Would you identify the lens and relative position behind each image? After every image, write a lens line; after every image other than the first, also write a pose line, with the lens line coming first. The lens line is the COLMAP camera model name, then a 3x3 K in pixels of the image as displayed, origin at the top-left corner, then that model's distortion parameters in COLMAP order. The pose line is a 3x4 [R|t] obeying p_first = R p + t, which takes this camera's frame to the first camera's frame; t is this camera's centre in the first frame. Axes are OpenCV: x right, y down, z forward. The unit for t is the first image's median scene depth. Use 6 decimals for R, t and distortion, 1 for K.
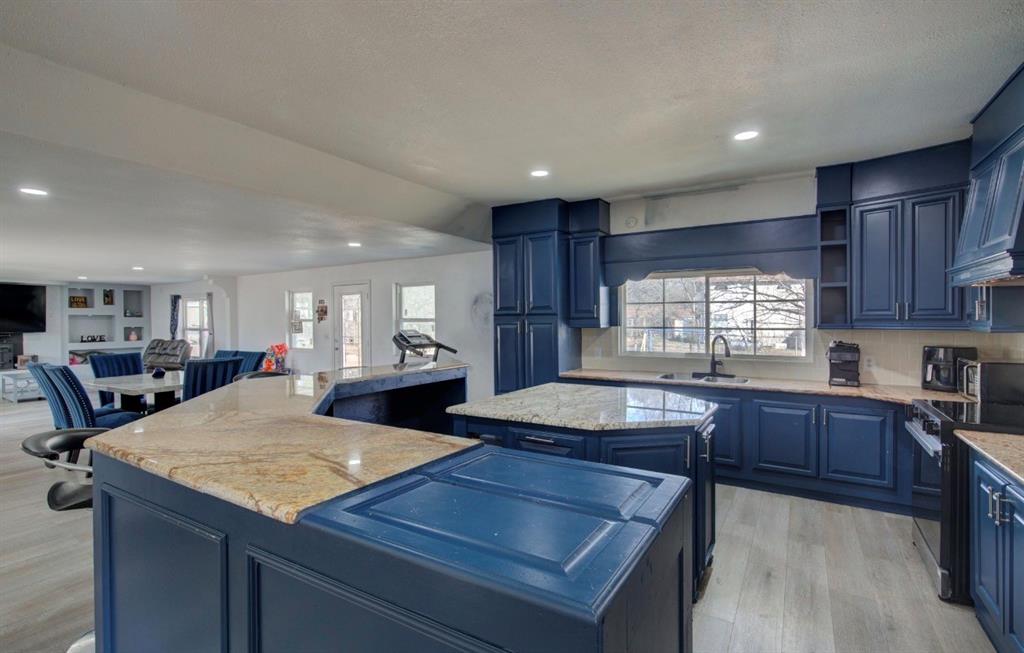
lens RADIAL K [[461.1, 0, 512.0], [0, 461.1, 326.5], [0, 0, 1]] dist [0.002728, 0.000690]
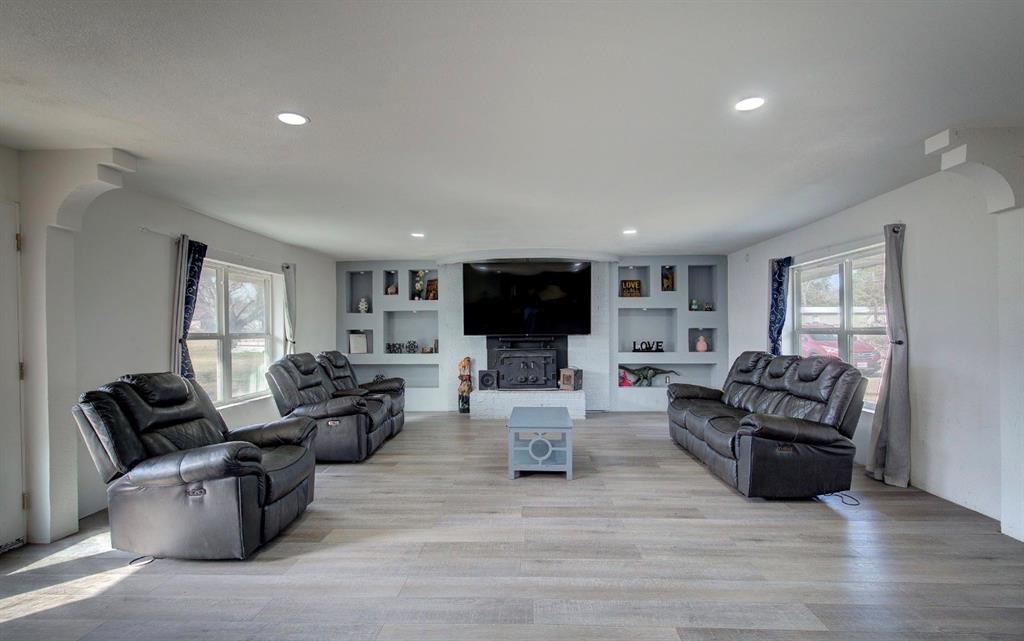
lens RADIAL K [[469.6, 0, 512.0], [0, 469.6, 320.5], [0, 0, 1]] dist [-0.001236, -0.000329]
pose [[0.511343, -0.018981, -0.859167, -0.462781], [-0.013473, 0.999456, -0.030098, 0.013068], [0.859271, 0.026966, 0.510809, 0.525997]]
